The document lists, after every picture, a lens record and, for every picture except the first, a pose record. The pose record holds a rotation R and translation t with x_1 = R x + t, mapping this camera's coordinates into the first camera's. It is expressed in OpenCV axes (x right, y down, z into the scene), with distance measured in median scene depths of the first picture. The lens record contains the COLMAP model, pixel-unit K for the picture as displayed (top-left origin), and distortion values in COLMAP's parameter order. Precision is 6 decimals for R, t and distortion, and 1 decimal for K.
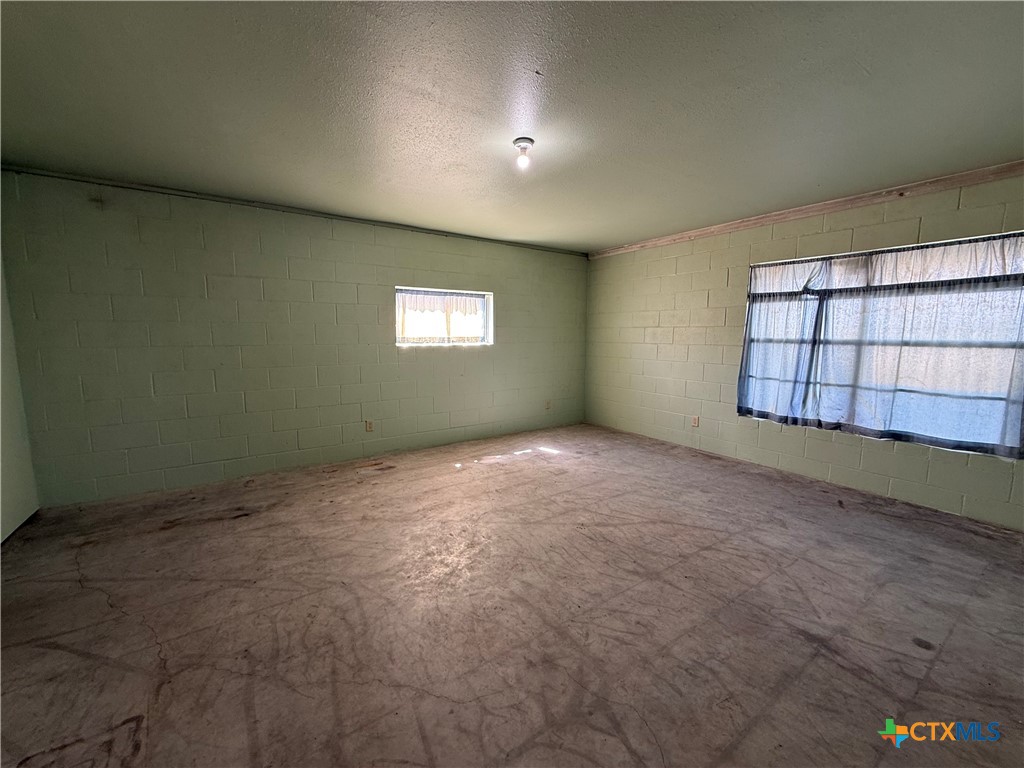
lens RADIAL K [[408.4, 0, 509.6], [0, 408.4, 381.4], [0, 0, 1]] dist [0.000394, 0.000177]
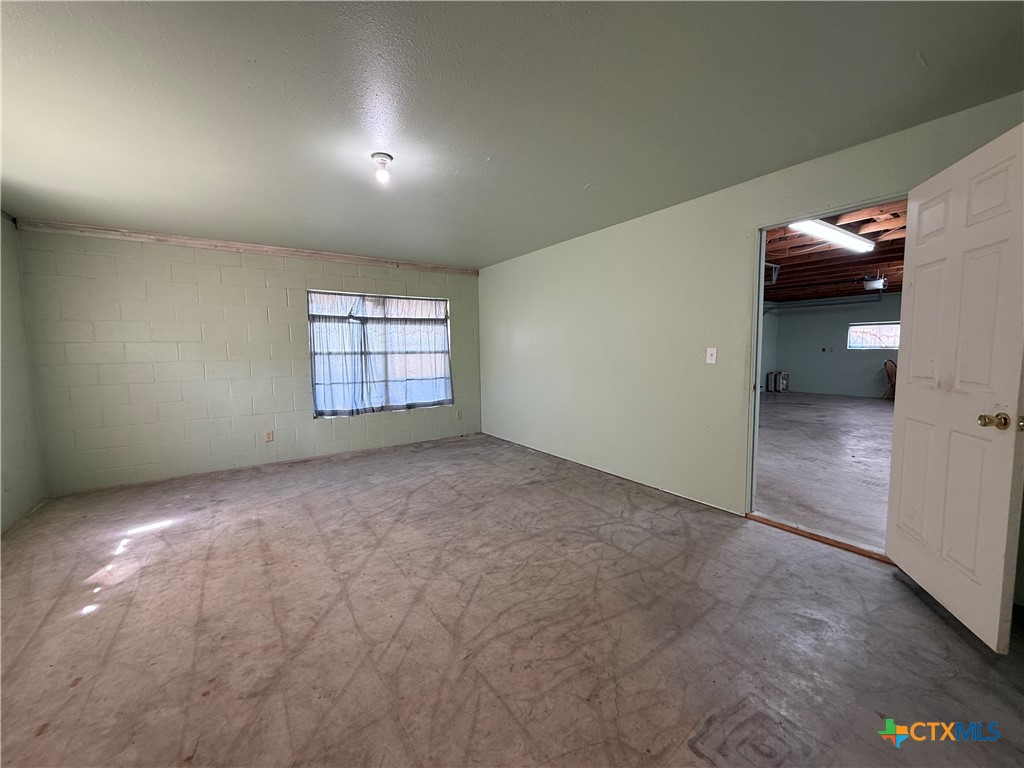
lens RADIAL K [[408.4, 0, 509.6], [0, 408.4, 381.4], [0, 0, 1]] dist [0.000394, 0.000177]
pose [[0.003508, -0.085040, 0.996371, -0.710984], [0.131246, 0.987798, 0.083846, -0.055287], [-0.991344, 0.130475, 0.014627, 0.517671]]
